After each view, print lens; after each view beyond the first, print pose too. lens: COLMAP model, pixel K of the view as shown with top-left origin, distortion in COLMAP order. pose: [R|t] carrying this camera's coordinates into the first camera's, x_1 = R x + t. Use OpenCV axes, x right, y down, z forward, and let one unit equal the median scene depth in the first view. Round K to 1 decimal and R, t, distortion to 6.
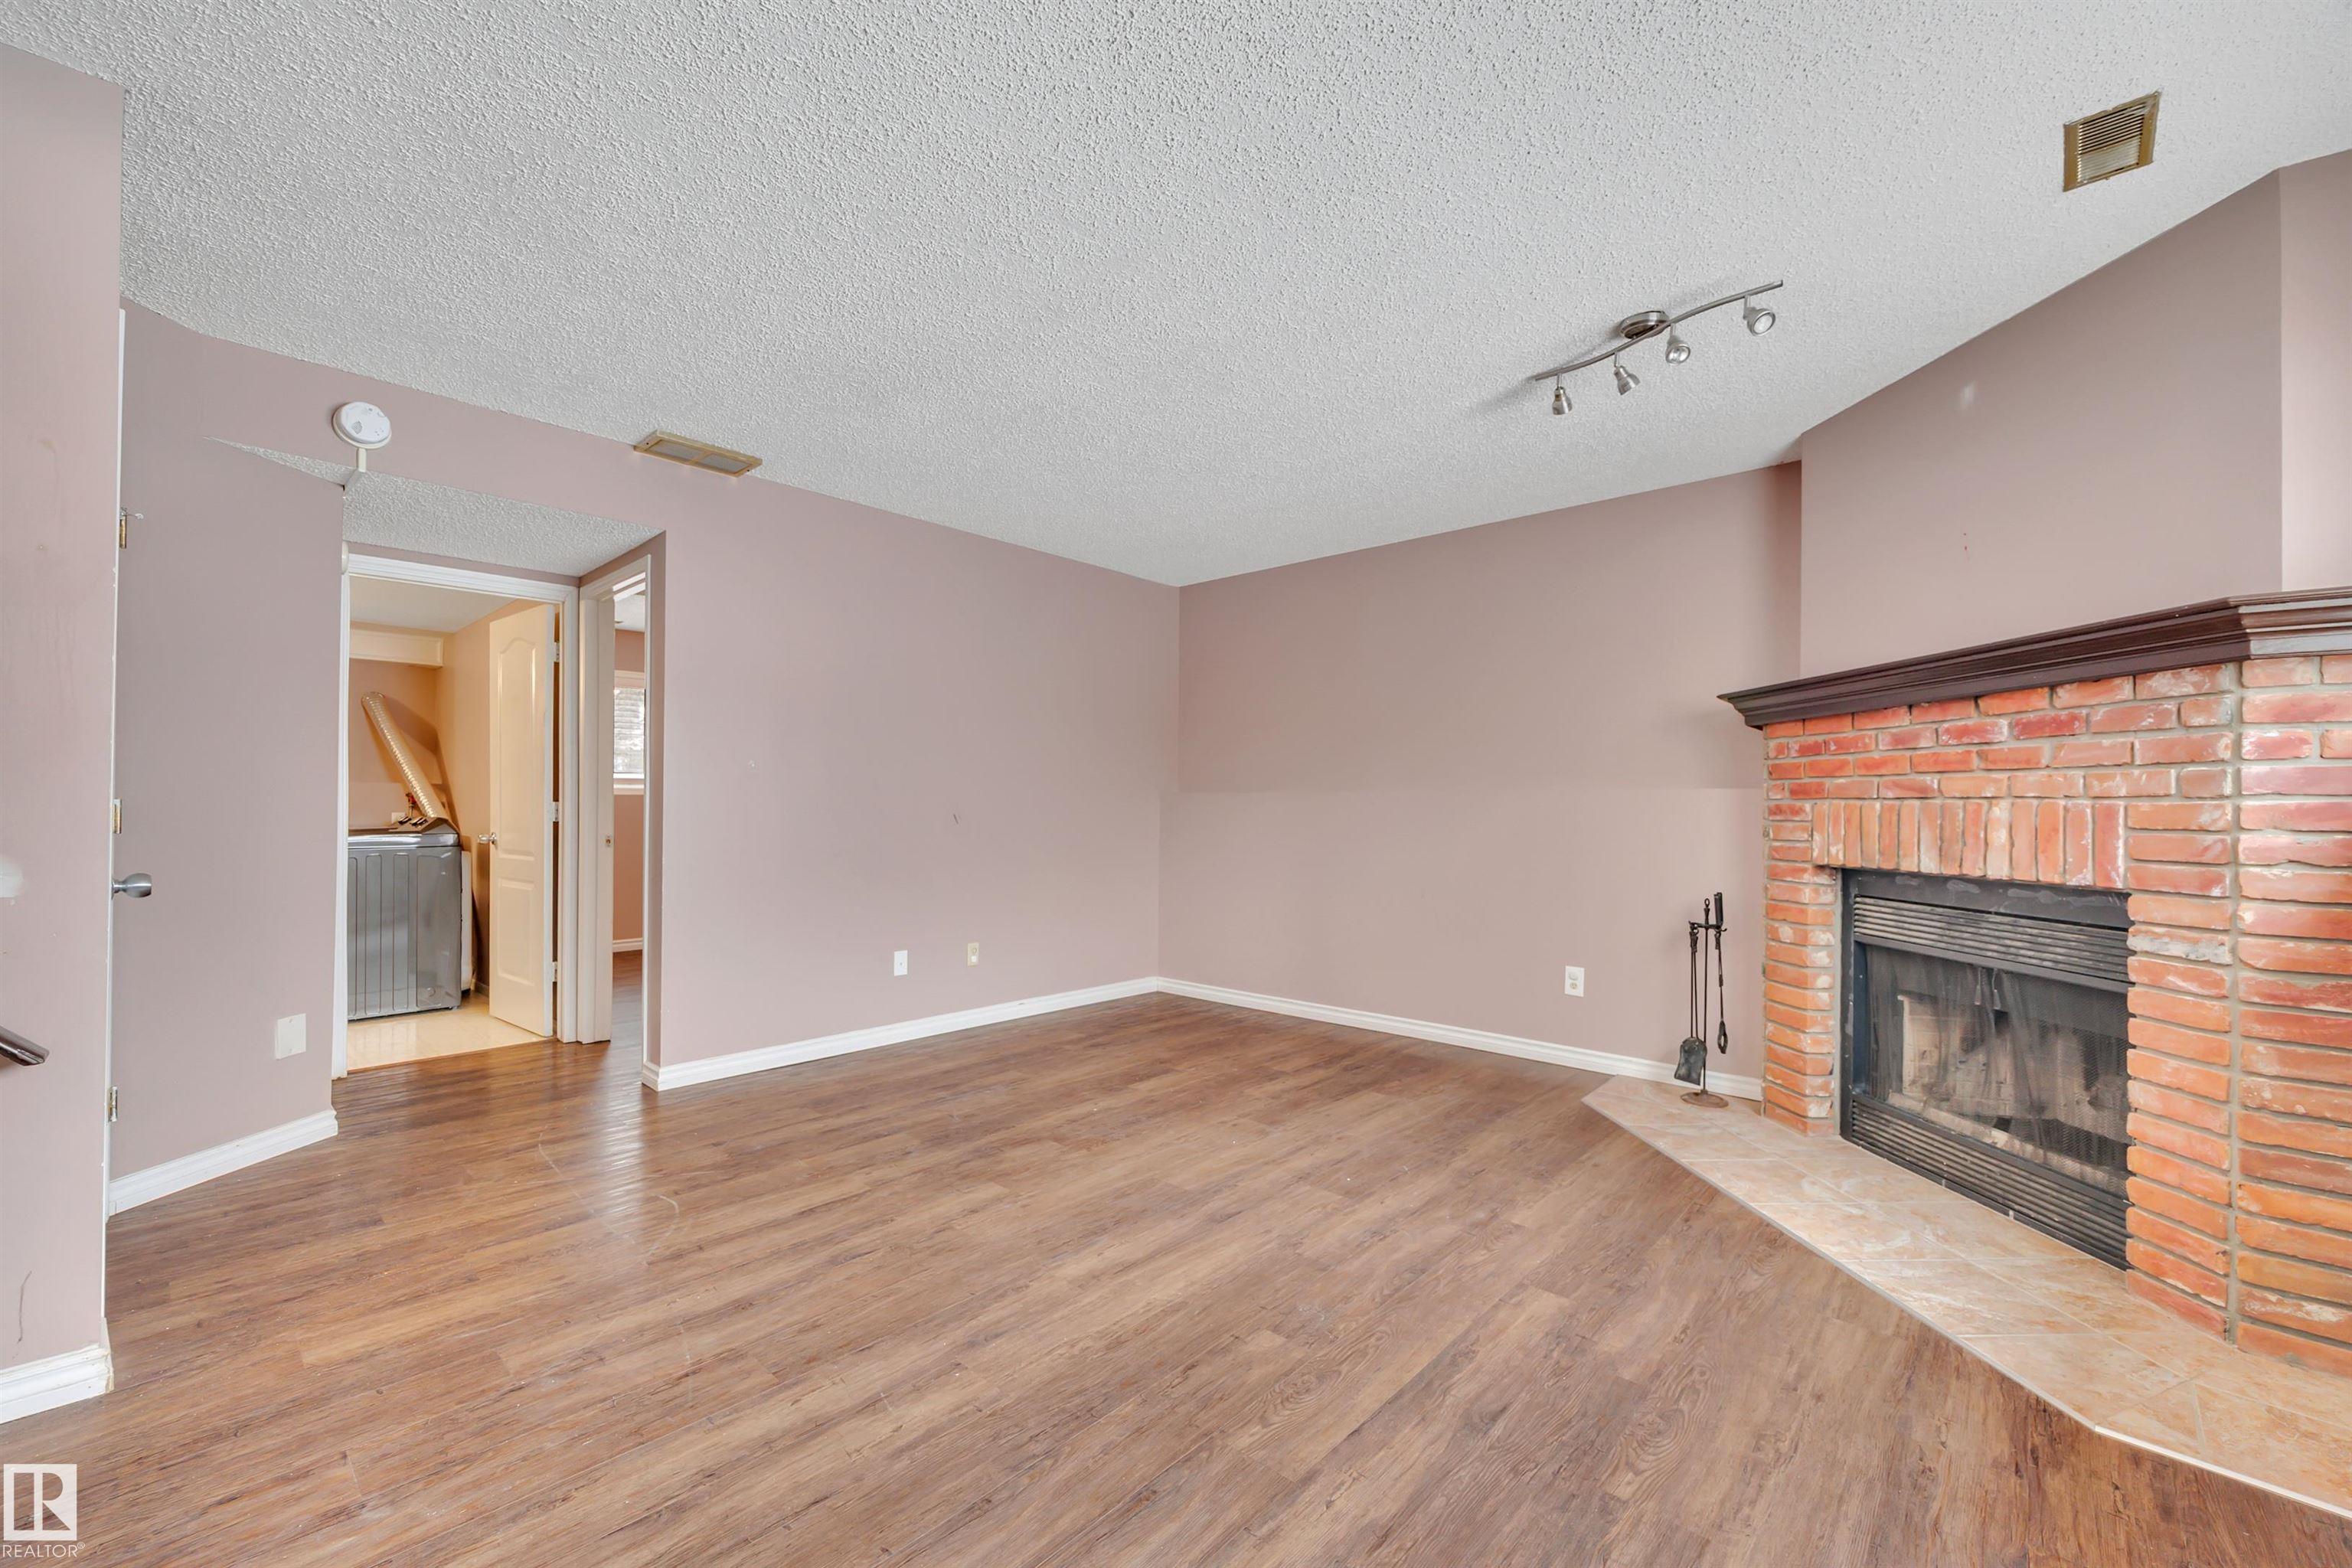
lens RADIAL K [[952.4, 0, 1173.2], [0, 952.4, 798.3], [0, 0, 1]] dist [0.002698, 0.000097]
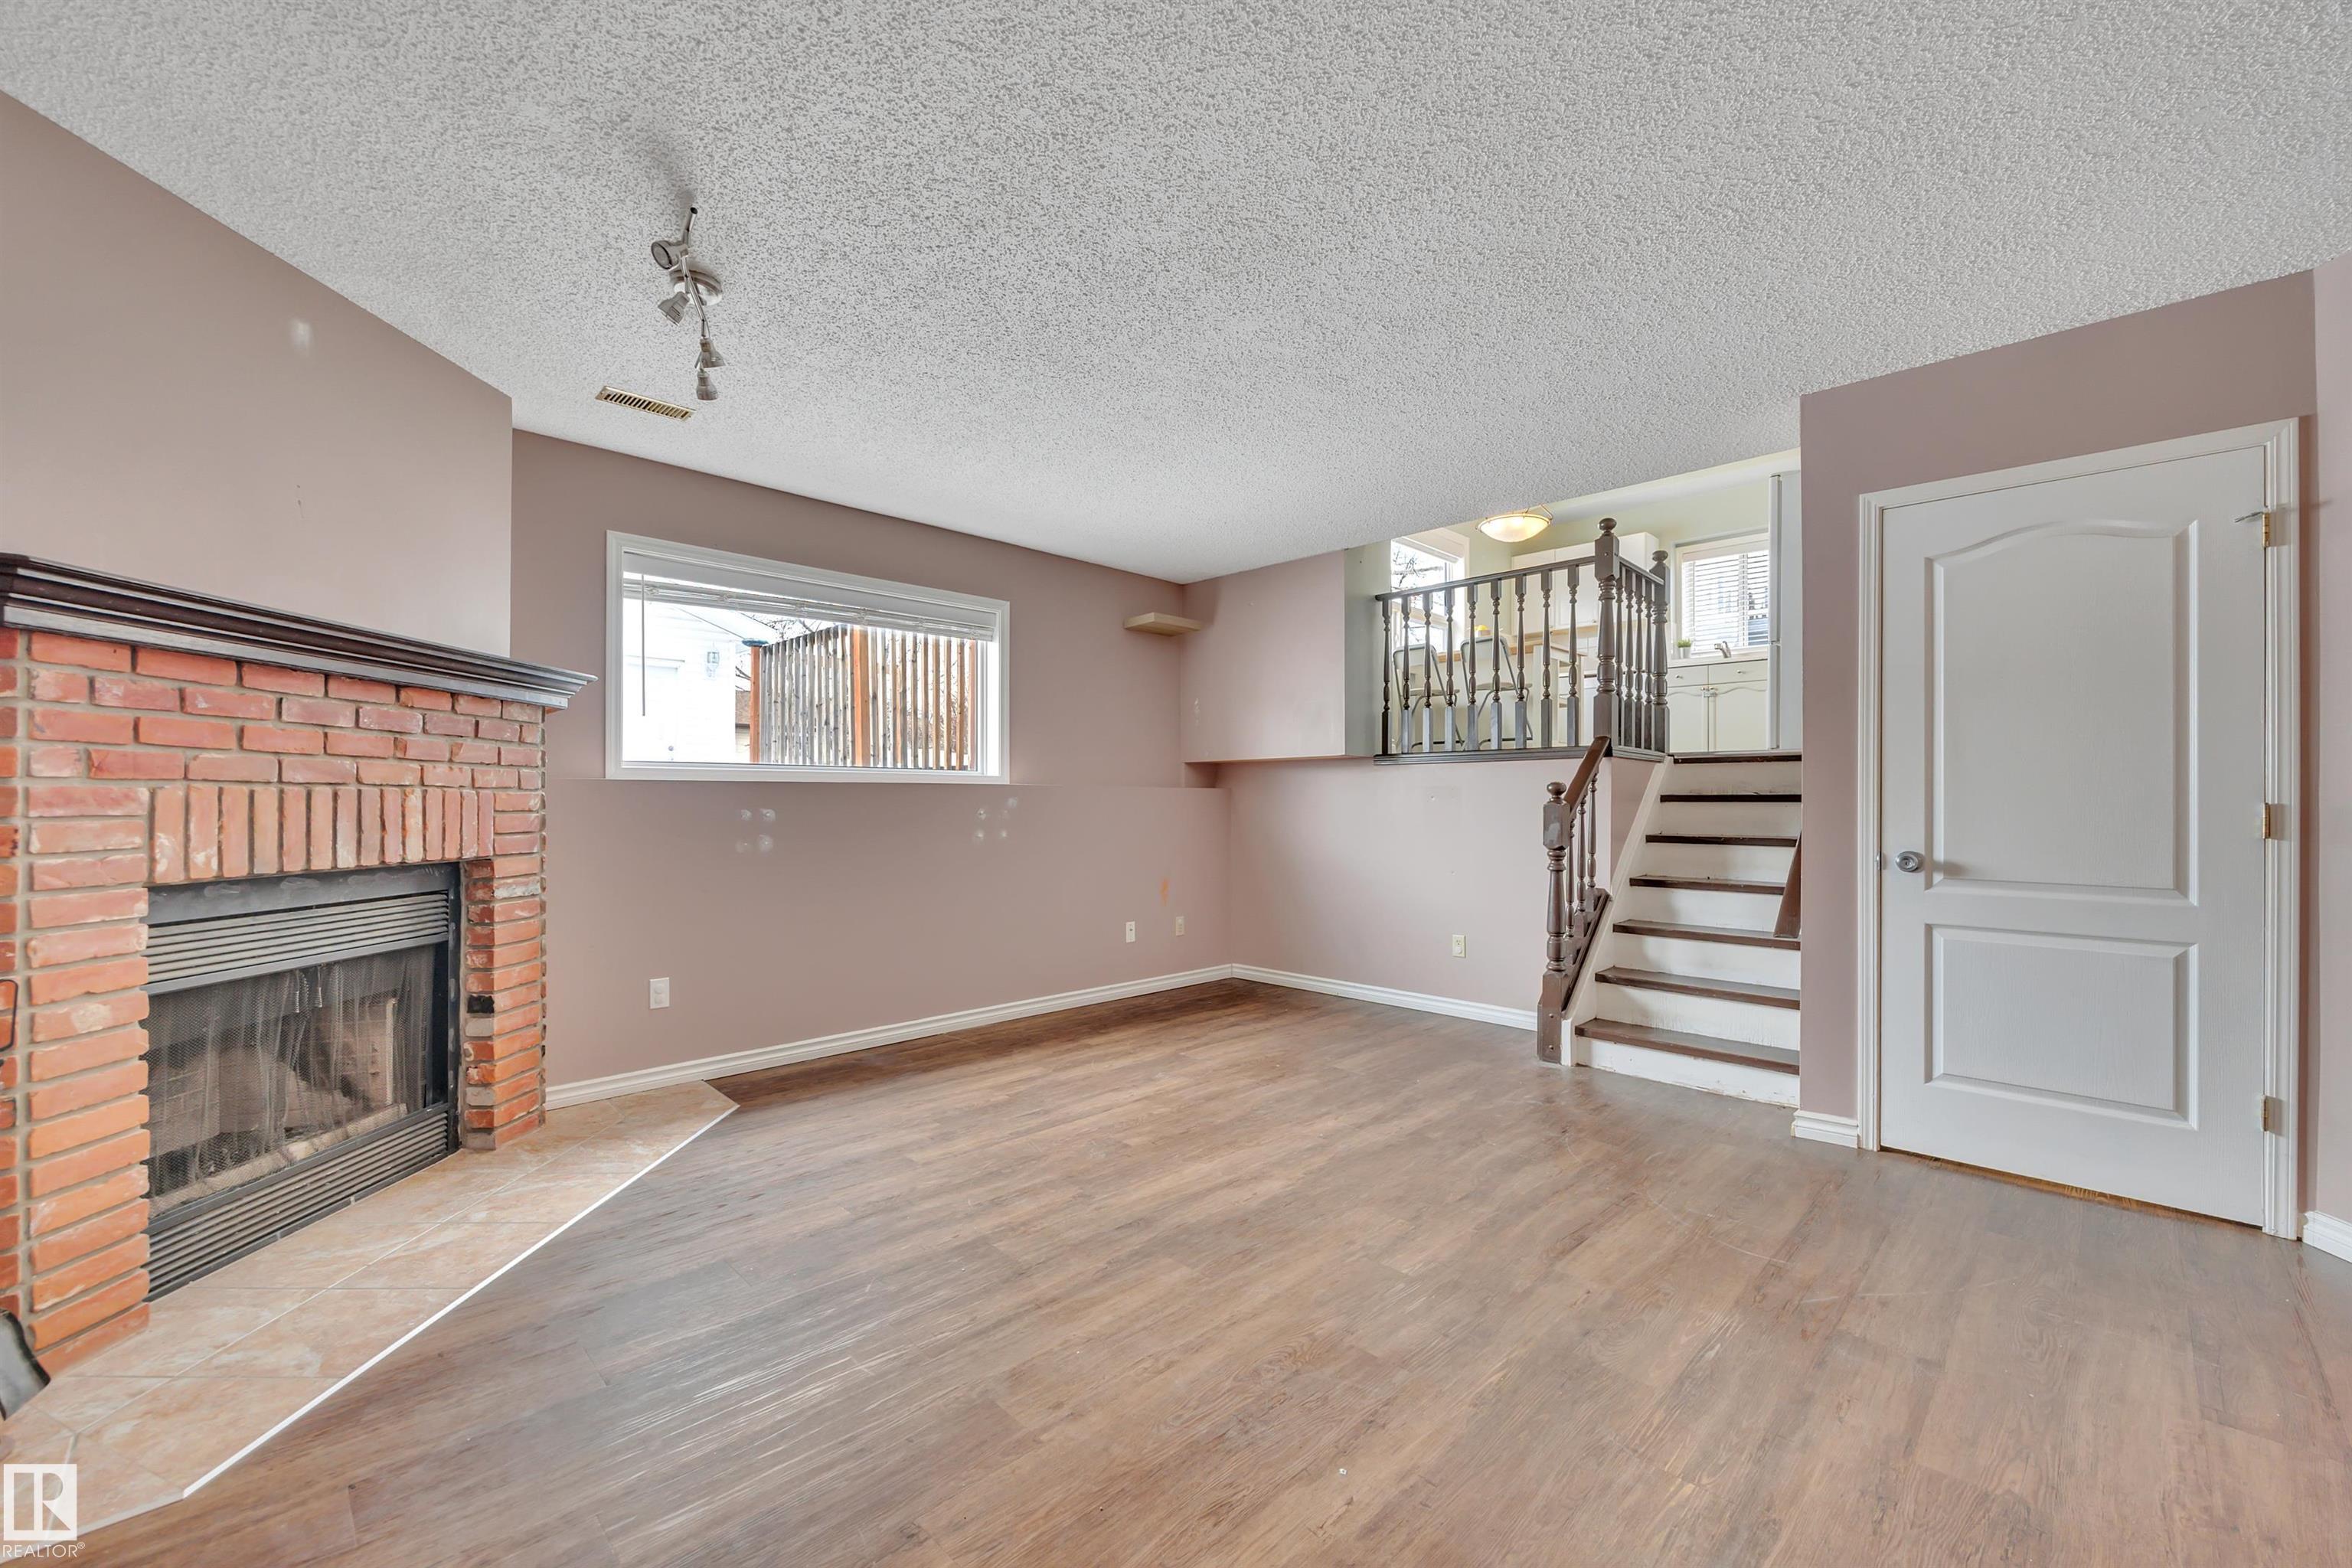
lens RADIAL K [[952.4, 0, 1175.4], [0, 952.4, 796.5], [0, 0, 1]] dist [0.002698, 0.000097]
pose [[-0.998833, -0.008327, 0.047582, -0.030043], [-0.008971, 0.999871, -0.013346, 0.017713], [-0.047465, -0.013757, -0.998778, 2.026658]]
